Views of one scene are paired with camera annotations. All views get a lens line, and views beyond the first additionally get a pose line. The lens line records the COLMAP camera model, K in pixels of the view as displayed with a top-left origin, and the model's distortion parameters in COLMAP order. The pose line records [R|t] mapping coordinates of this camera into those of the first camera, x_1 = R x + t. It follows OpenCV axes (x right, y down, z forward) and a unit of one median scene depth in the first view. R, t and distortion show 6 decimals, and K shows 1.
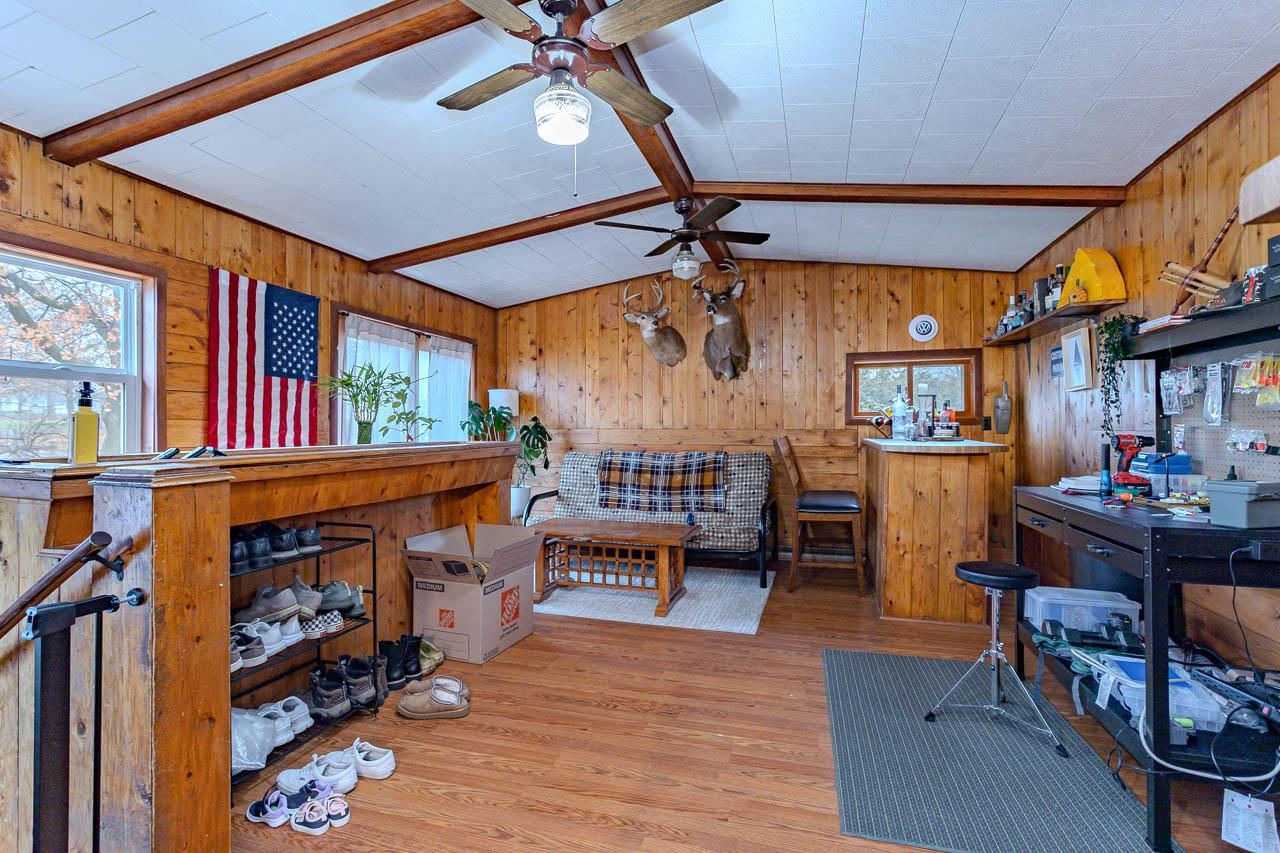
lens RADIAL K [[617.3, 0, 639.6], [0, 617.3, 423.7], [0, 0, 1]] dist [-0.000544, 0.000347]
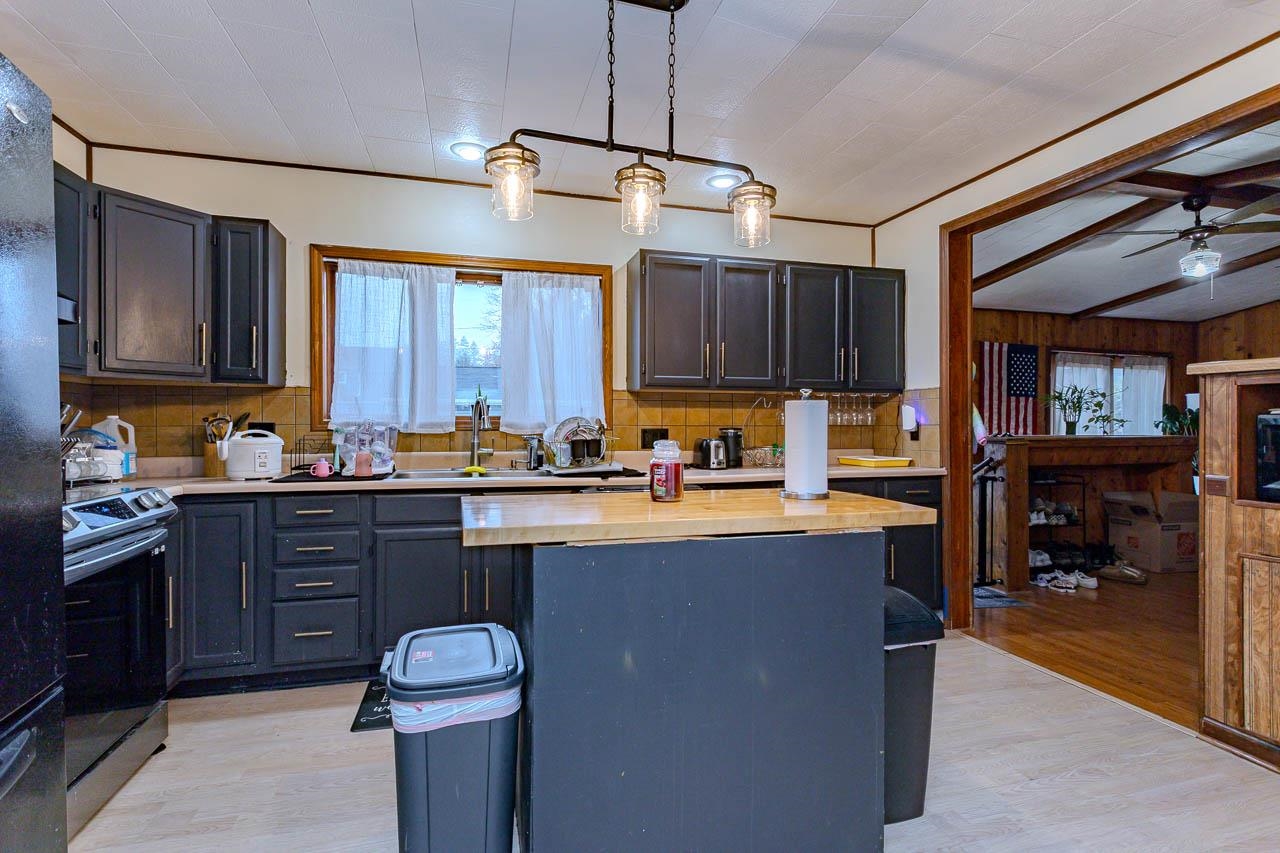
lens RADIAL K [[599.8, 0, 628.4], [0, 599.8, 427.3], [0, 0, 1]] dist [0.000417, 0.000407]
pose [[0.516819, 0.000289, -0.856094, 0.247845], [0.004197, 0.999987, 0.002872, 0.000908], [0.856084, -0.005077, 0.516811, -0.668562]]
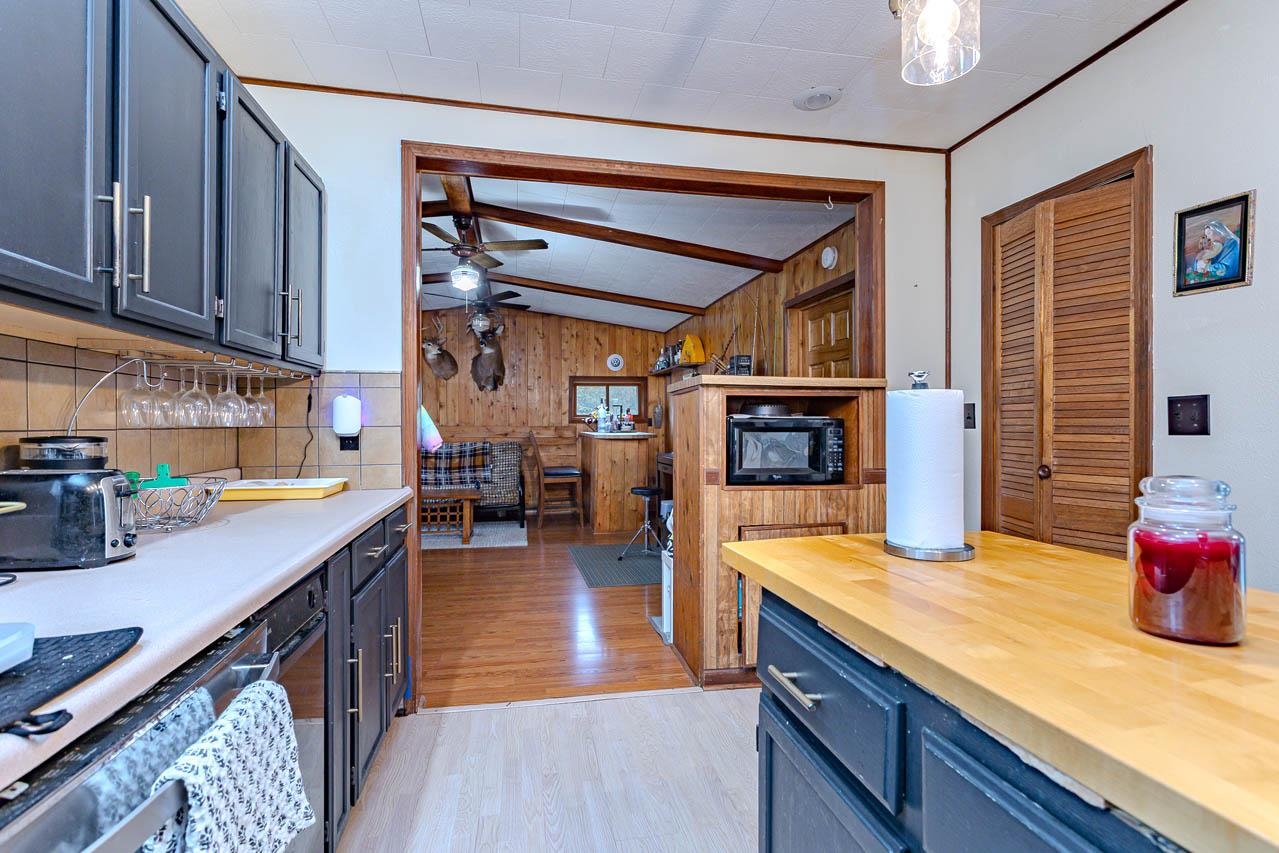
lens RADIAL K [[616.8, 0, 639.1], [0, 616.8, 423.7], [0, 0, 1]] dist [-0.000544, 0.000347]
pose [[0.888458, -0.000439, 0.458958, -0.253761], [-0.001310, 0.999993, 0.003494, -0.002514], [-0.458956, -0.003705, 0.888451, -0.520431]]
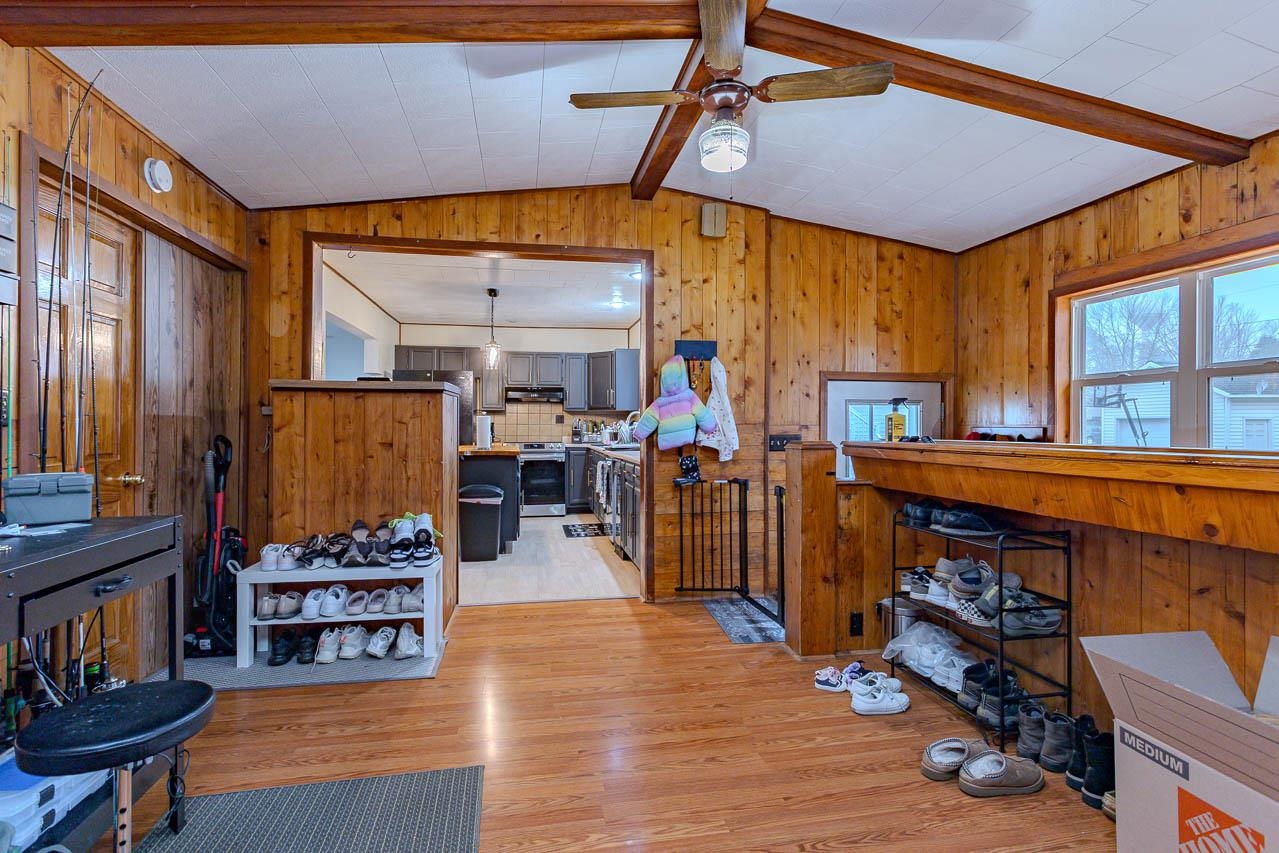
lens RADIAL K [[616.8, 0, 639.1], [0, 616.8, 423.7], [0, 0, 1]] dist [-0.000544, 0.000347]
pose [[-0.892283, -0.001047, -0.451476, 0.237821], [0.002807, 0.999965, -0.007866, 0.007475], [0.451468, -0.008286, -0.892249, 0.875186]]
